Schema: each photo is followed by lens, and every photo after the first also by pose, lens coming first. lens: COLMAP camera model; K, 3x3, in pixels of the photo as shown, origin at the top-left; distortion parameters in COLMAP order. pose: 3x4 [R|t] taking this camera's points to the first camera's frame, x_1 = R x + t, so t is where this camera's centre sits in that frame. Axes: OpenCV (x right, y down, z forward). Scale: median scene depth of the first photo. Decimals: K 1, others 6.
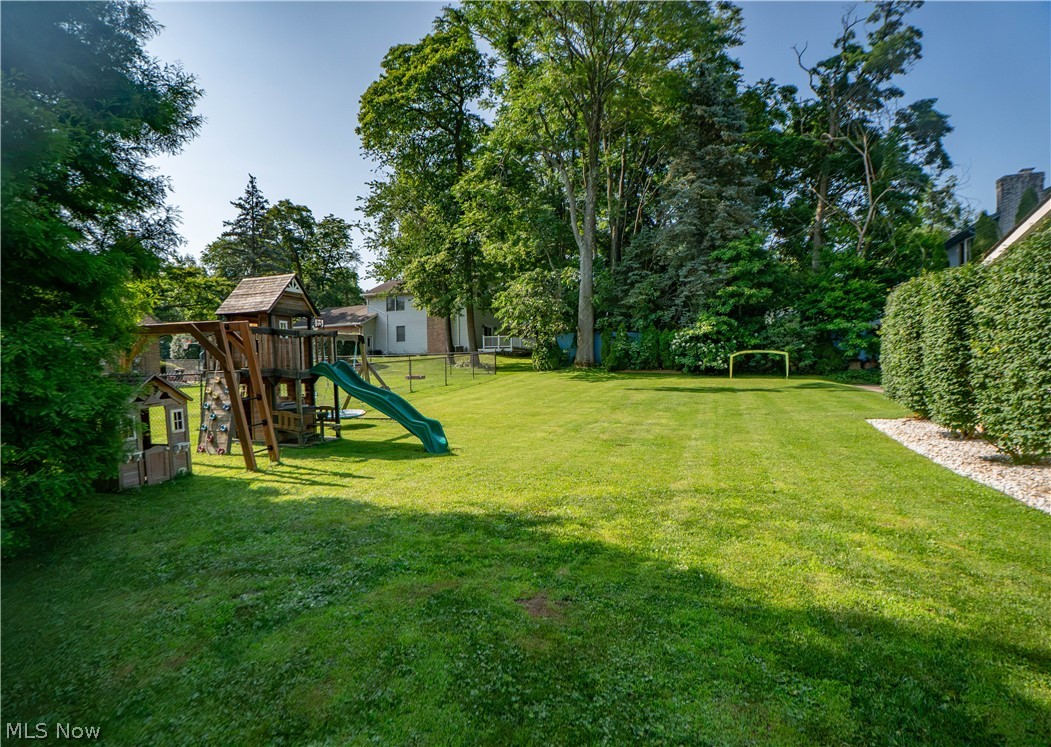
lens RADIAL K [[565.0, 0, 493.9], [0, 565.0, 373.6], [0, 0, 1]] dist [-0.004017, -0.001319]
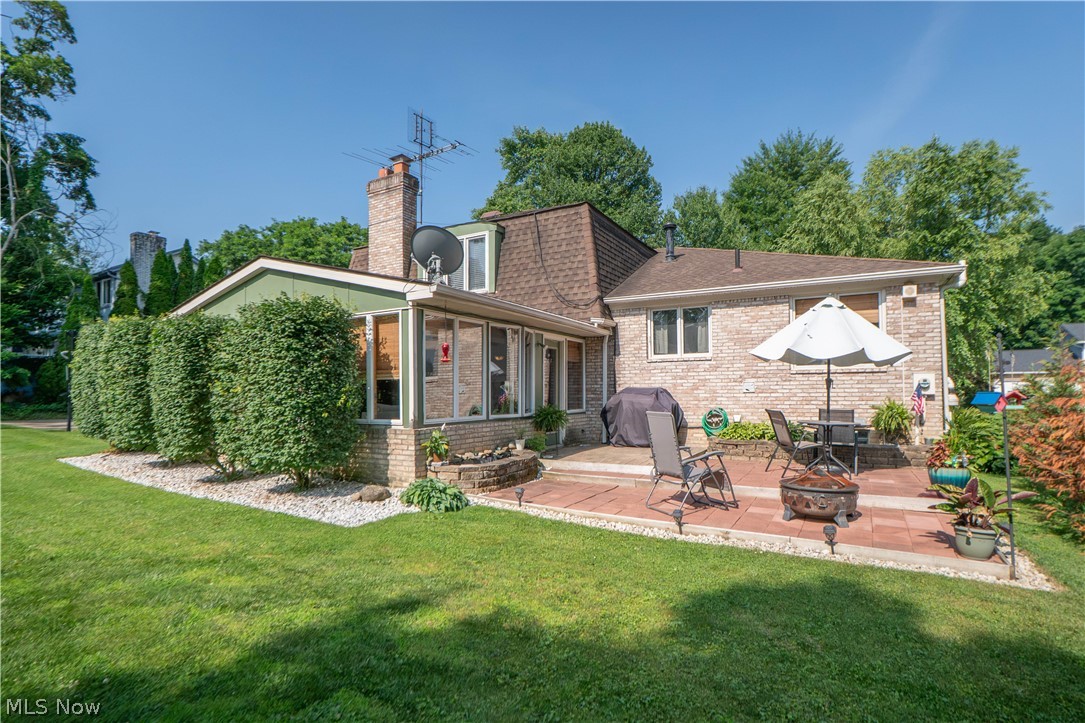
lens RADIAL K [[547.9, 0, 542.5], [0, 547.9, 381.3], [0, 0, 1]] dist [-0.052711, 0.012647]
pose [[0.130621, 0.024970, 0.991118, -0.048471], [0.017129, 0.999477, -0.027438, -0.004400], [-0.991284, 0.020560, 0.130125, 0.050248]]
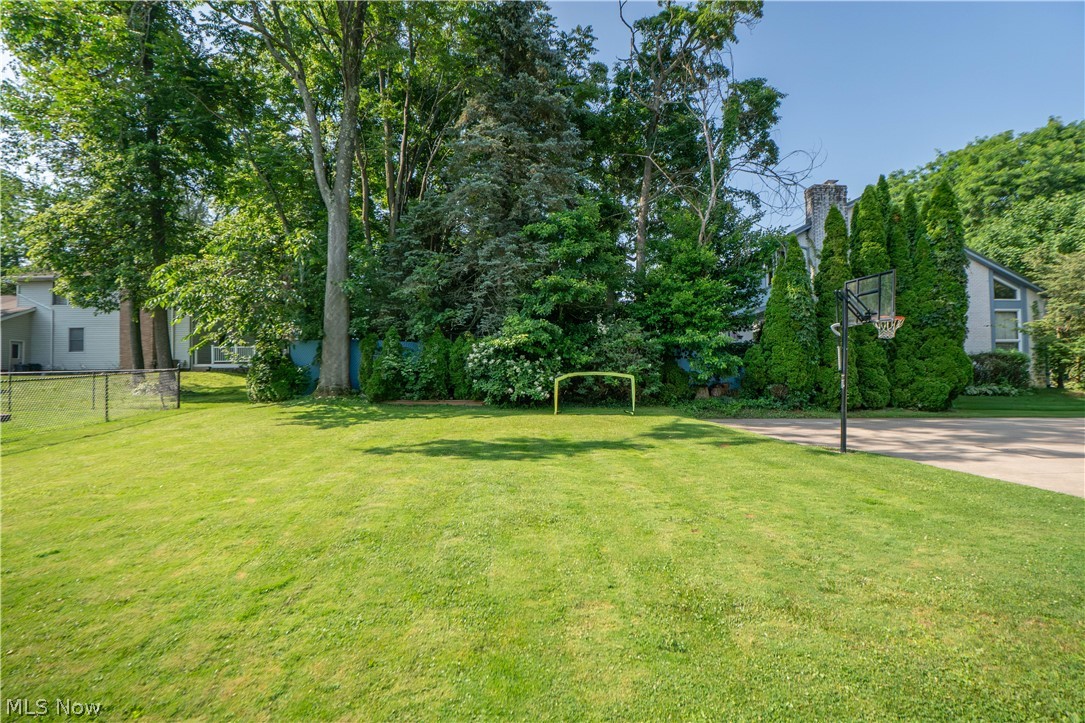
lens RADIAL K [[514.1, 0, 543.5], [0, 514.1, 367.8], [0, 0, 1]] dist [-0.043209, -0.000629]
pose [[0.899606, 0.007458, 0.436638, 0.145765], [0.008557, 0.999361, -0.034698, -0.024301], [-0.436618, 0.034951, 0.898968, 0.462962]]
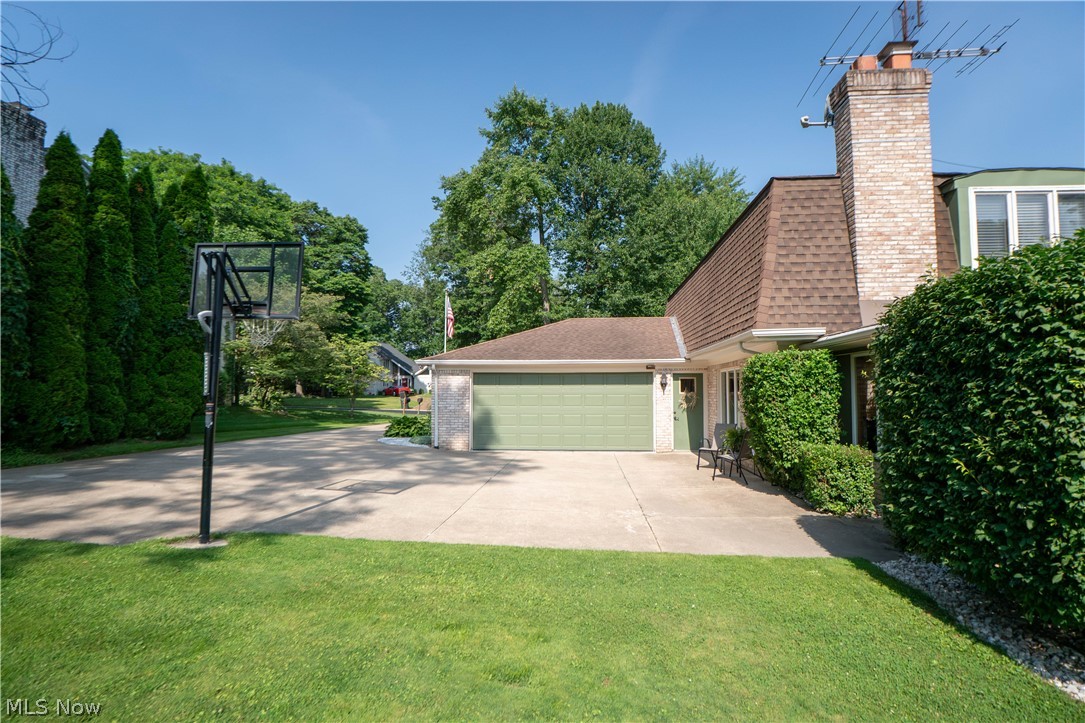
lens RADIAL K [[511.2, 0, 460.9], [0, 511.2, 366.5], [0, 0, 1]] dist [-0.024950, 0.000154]
pose [[-0.263649, 0.045868, 0.963528, 0.283756], [0.008672, 0.998941, -0.045181, -0.035688], [-0.964580, -0.003556, -0.263768, 0.669876]]
